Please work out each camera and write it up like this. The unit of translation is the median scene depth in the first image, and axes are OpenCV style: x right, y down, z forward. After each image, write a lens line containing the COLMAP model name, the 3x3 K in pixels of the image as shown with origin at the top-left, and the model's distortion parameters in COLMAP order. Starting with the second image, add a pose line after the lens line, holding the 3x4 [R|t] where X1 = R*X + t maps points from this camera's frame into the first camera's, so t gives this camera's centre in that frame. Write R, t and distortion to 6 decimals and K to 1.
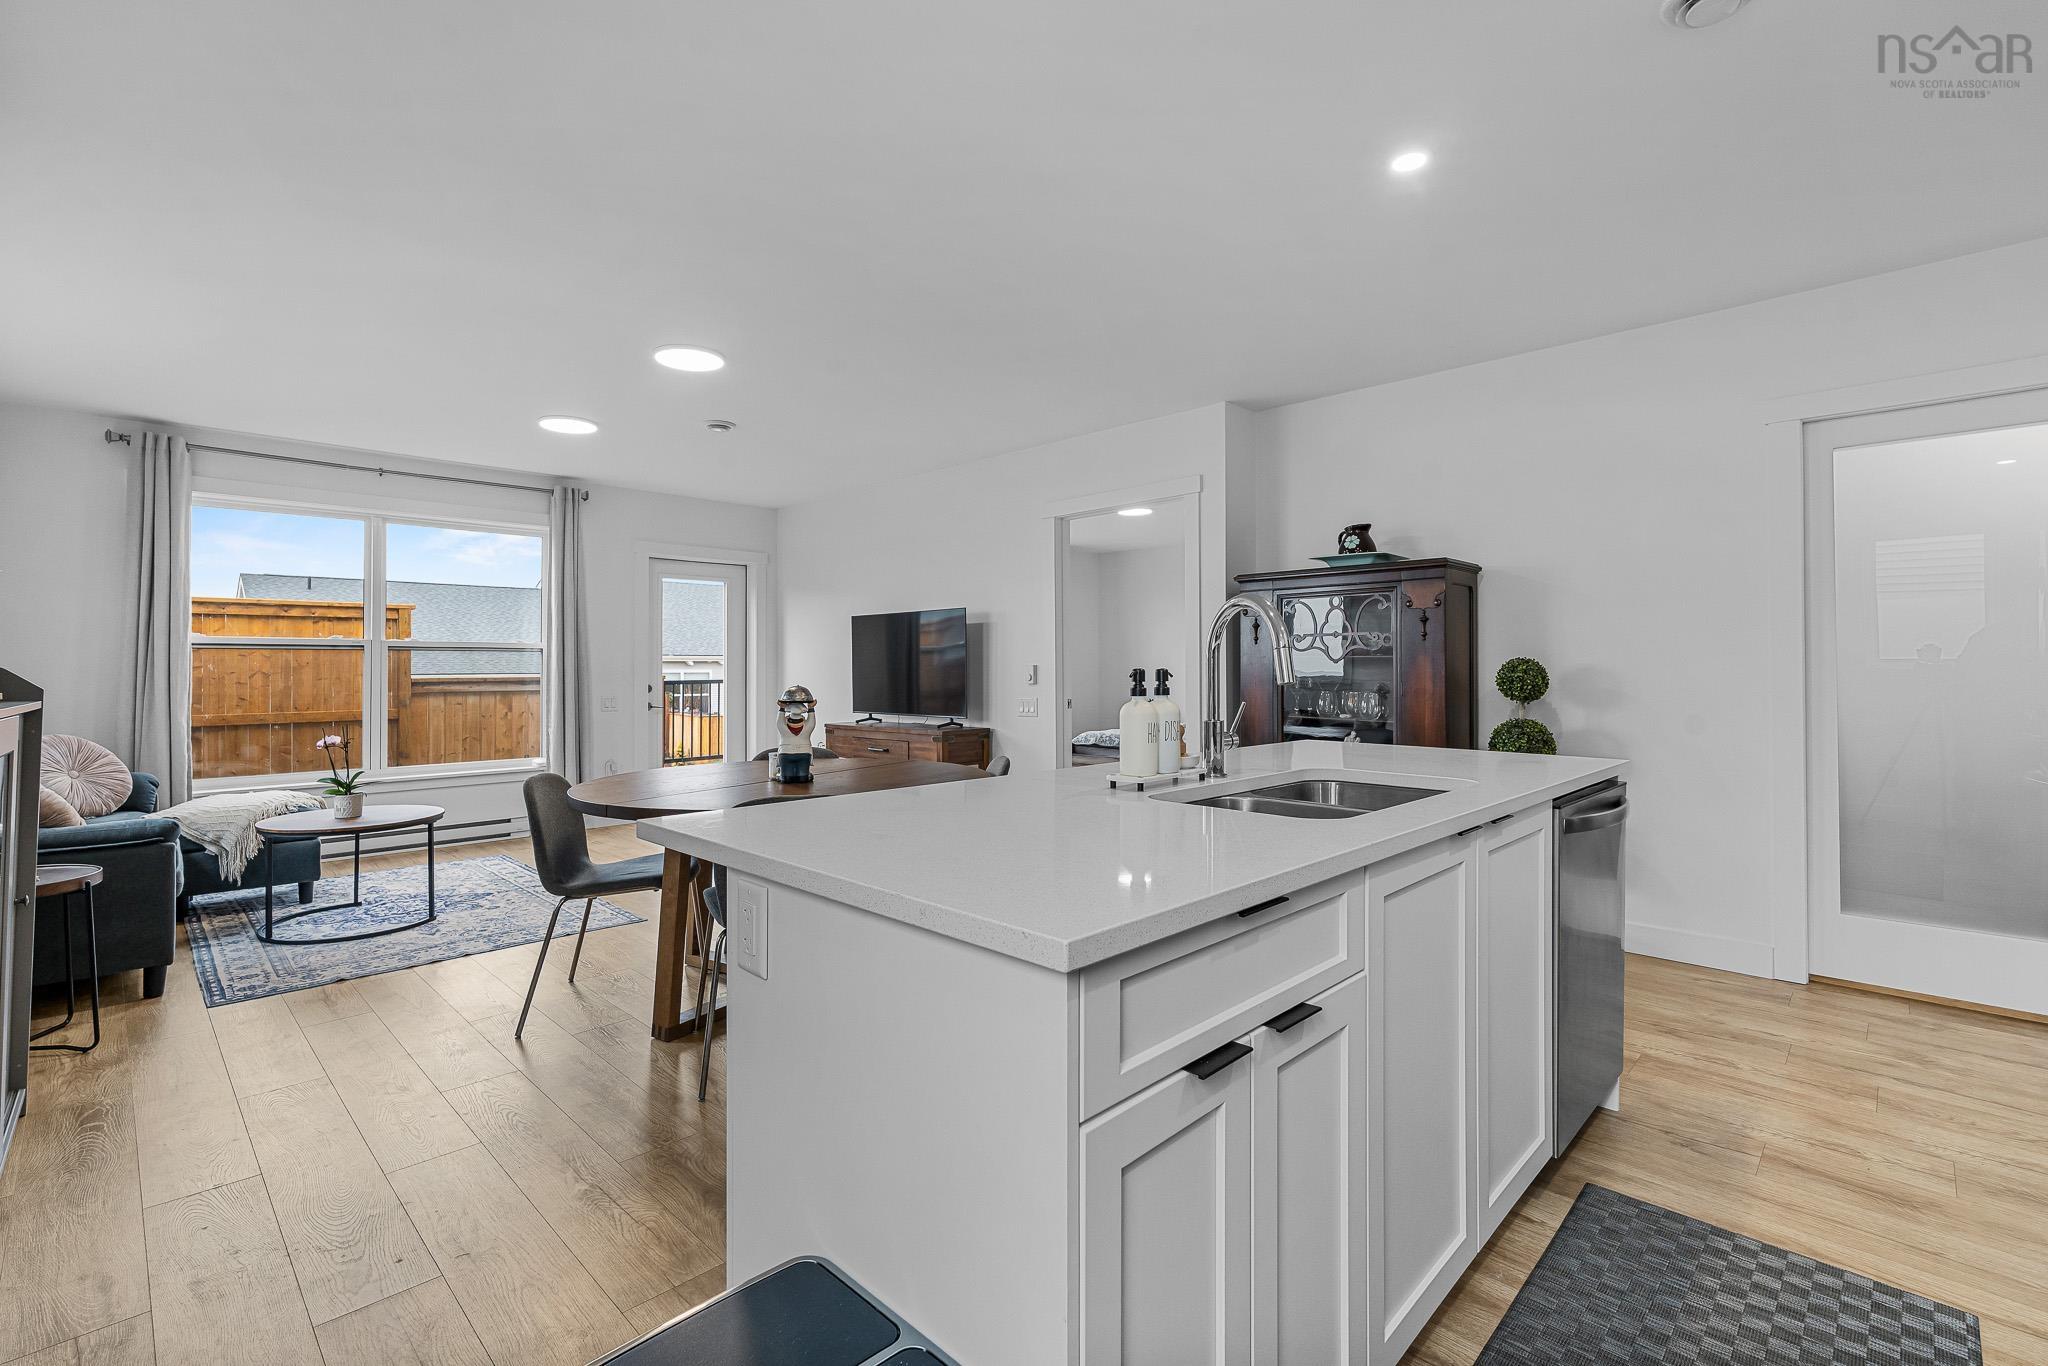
lens RADIAL K [[897.7, 0, 1022.0], [0, 897.7, 655.7], [0, 0, 1]] dist [-0.004644, 0.000529]
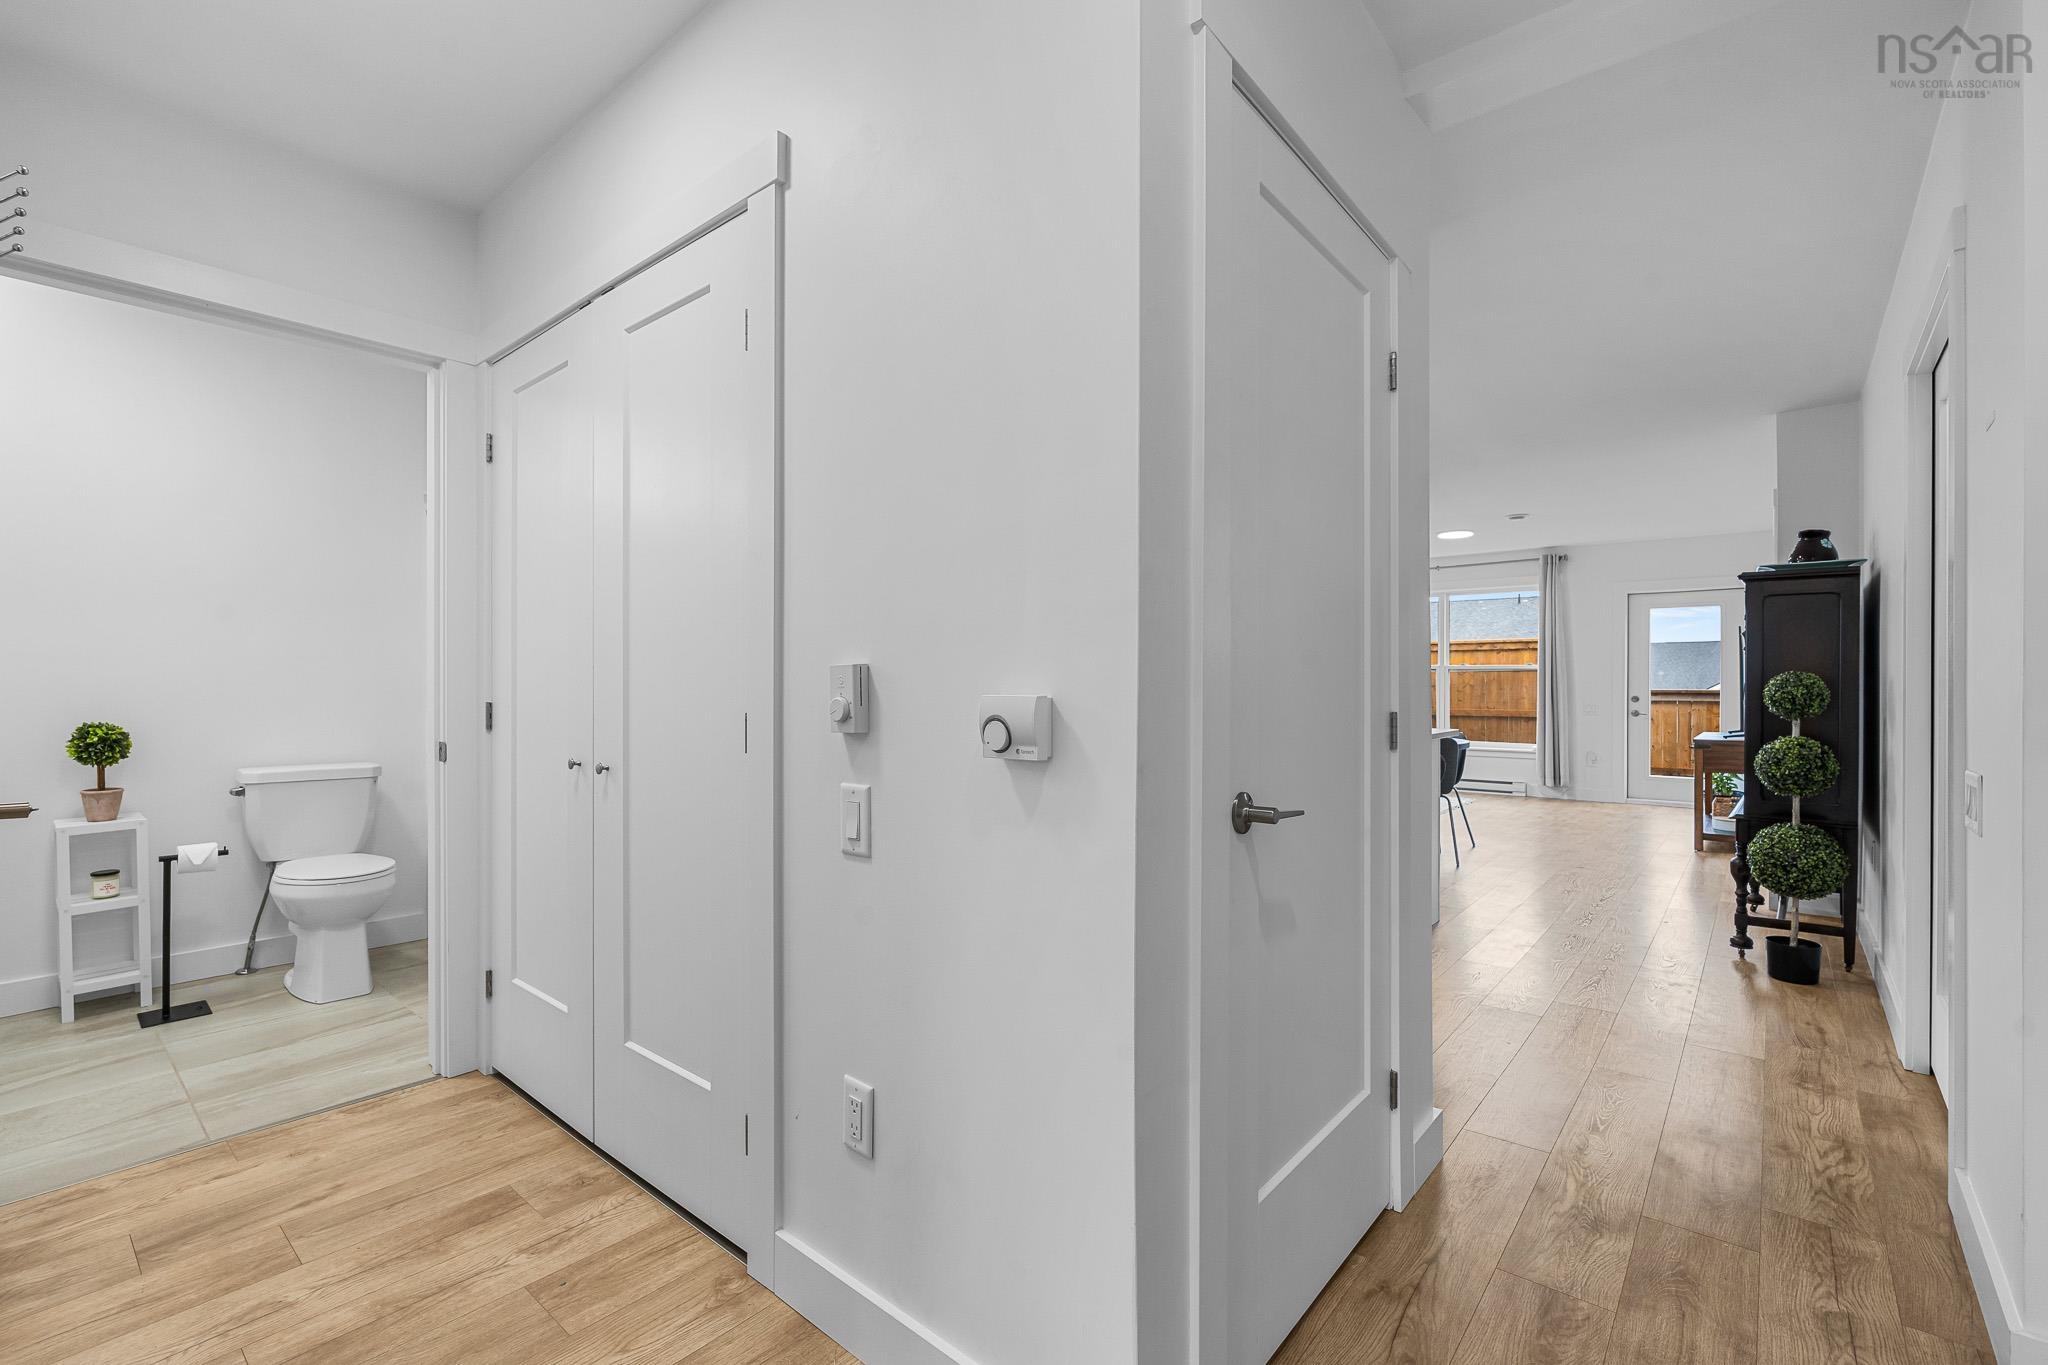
lens RADIAL K [[897.7, 0, 1024.5], [0, 897.7, 686.8], [0, 0, 1]] dist [-0.004644, 0.000529]
pose [[0.076360, 0.005584, -0.997065, 1.208854], [0.013859, 0.999882, 0.006662, -0.000251], [0.996984, -0.014327, 0.076274, 0.101874]]
